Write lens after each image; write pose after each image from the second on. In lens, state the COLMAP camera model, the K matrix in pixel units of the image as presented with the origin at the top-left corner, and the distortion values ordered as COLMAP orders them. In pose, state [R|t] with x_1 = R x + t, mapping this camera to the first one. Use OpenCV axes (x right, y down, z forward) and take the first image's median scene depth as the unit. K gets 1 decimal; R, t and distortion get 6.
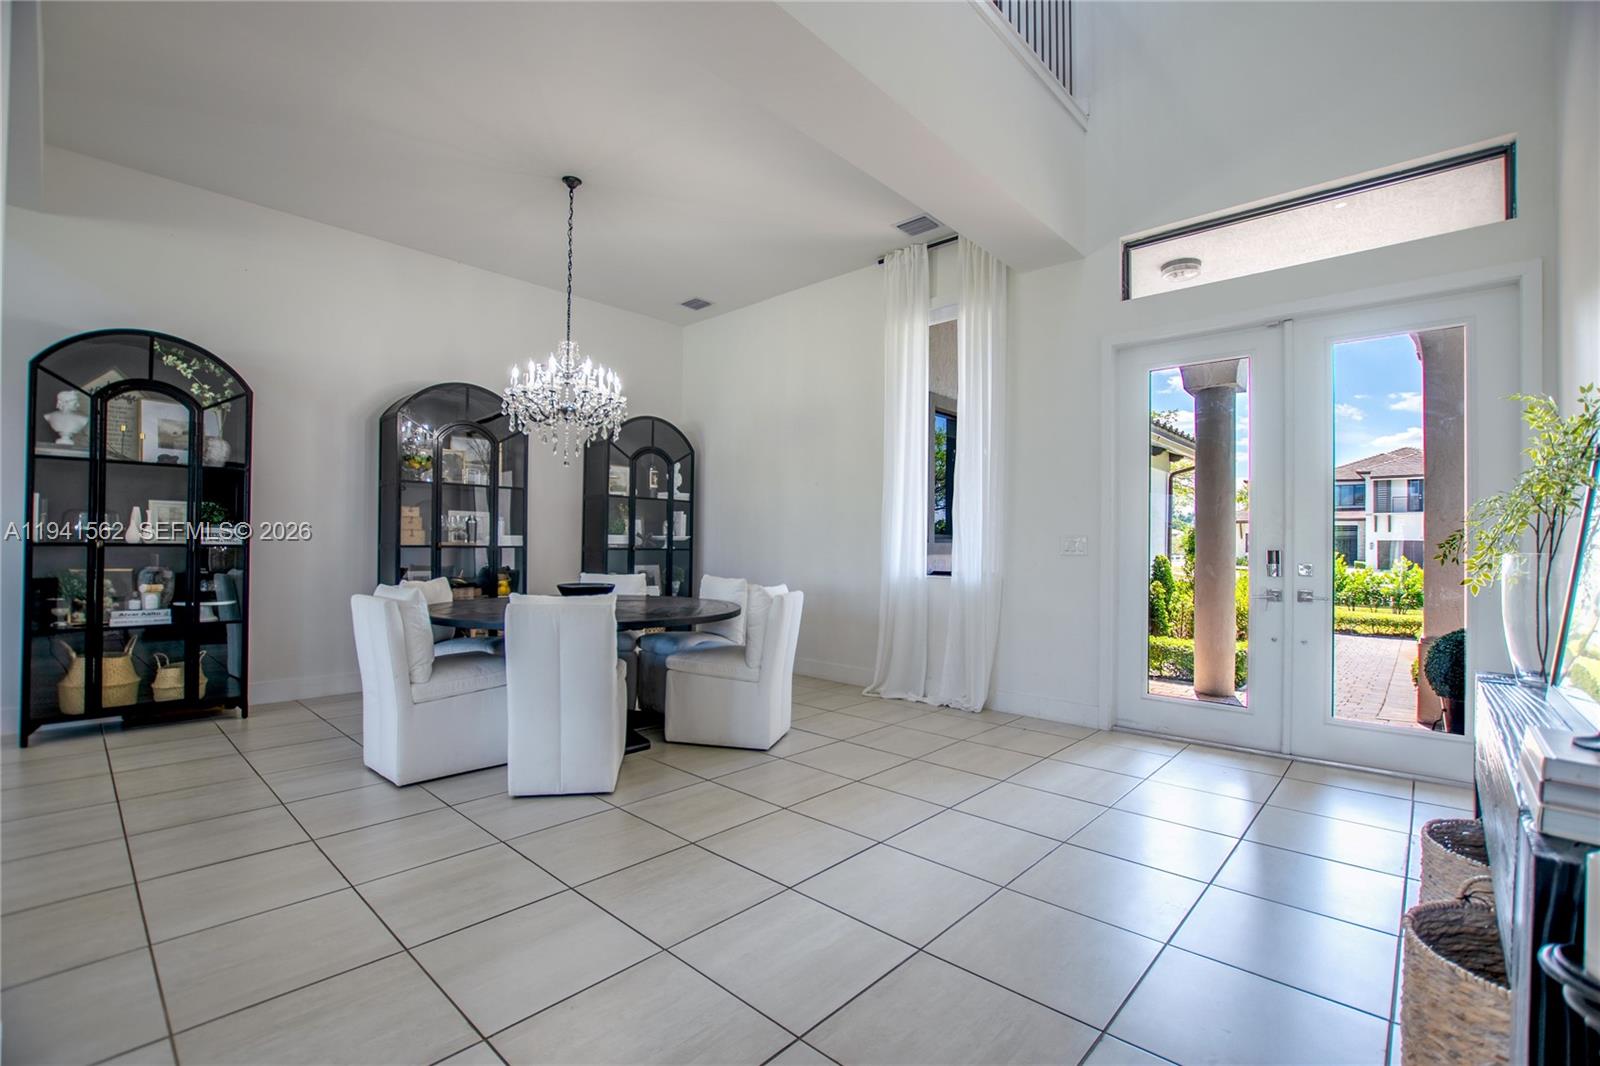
lens RADIAL K [[710.2, 0, 797.4], [0, 710.2, 547.3], [0, 0, 1]] dist [-0.043208, 0.008118]
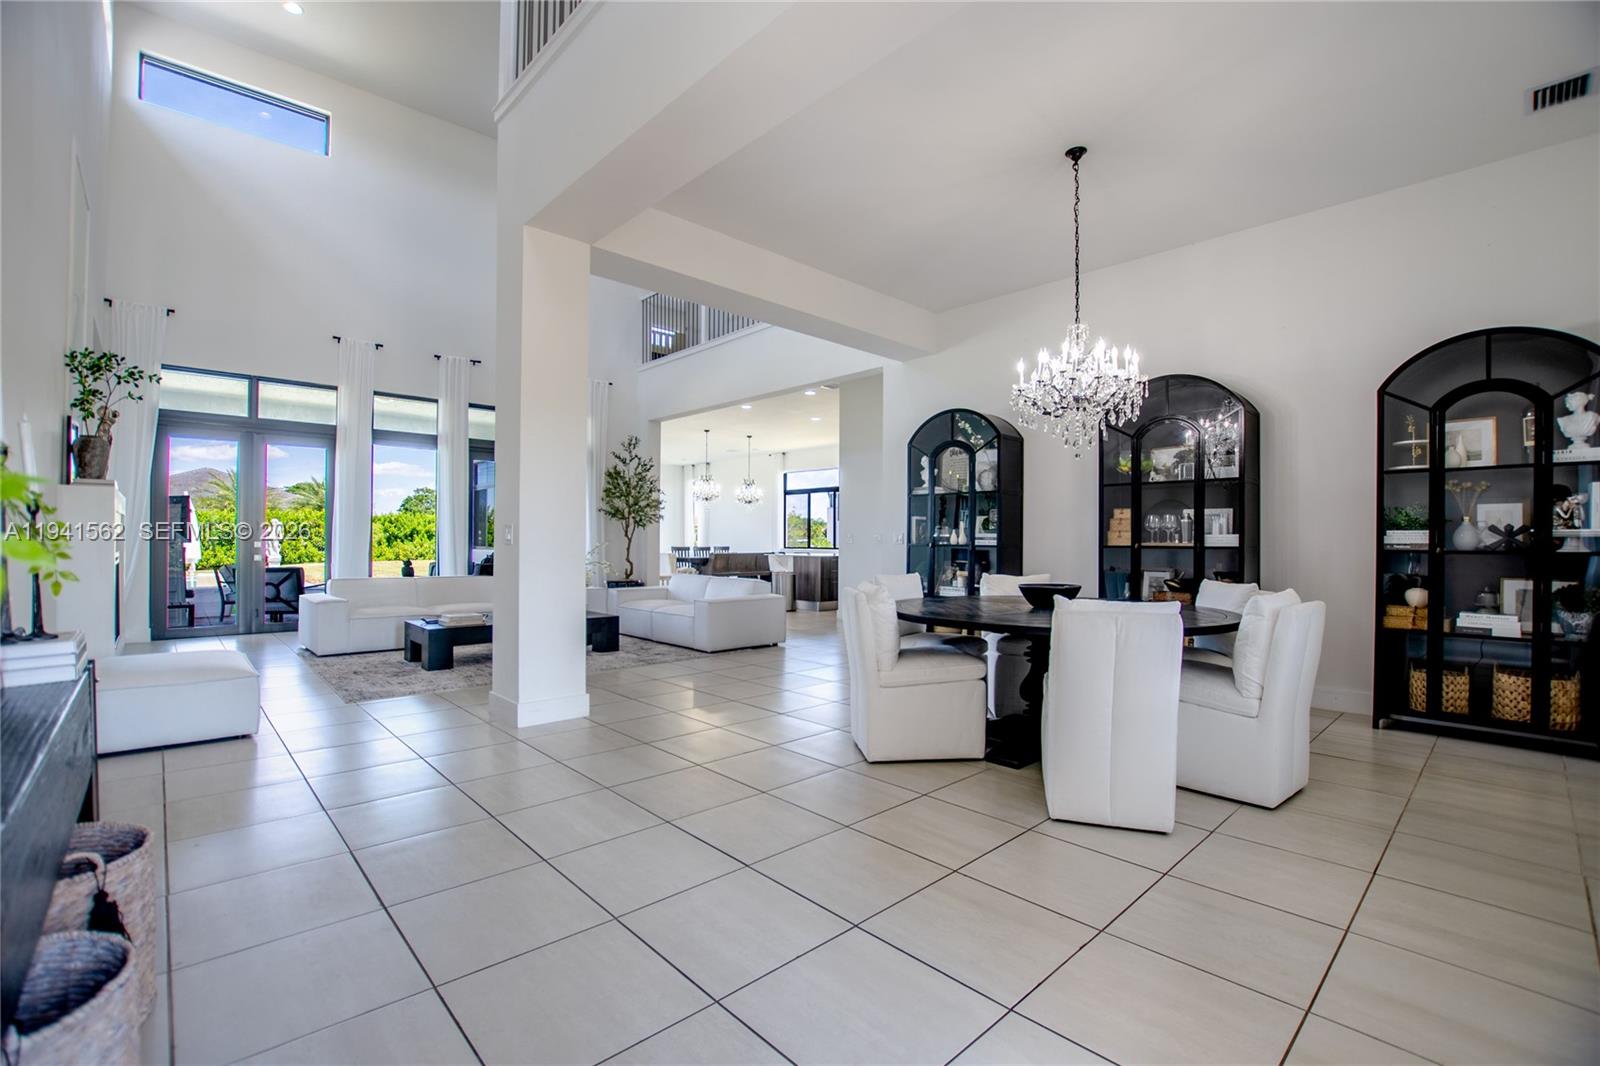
lens RADIAL K [[710.2, 0, 797.4], [0, 710.2, 547.3], [0, 0, 1]] dist [-0.043208, 0.008118]
pose [[-0.064728, 0.002802, -0.997899, 0.584877], [-0.013438, 0.999903, 0.003679, -0.005735], [0.997812, 0.013648, -0.064684, 0.686783]]
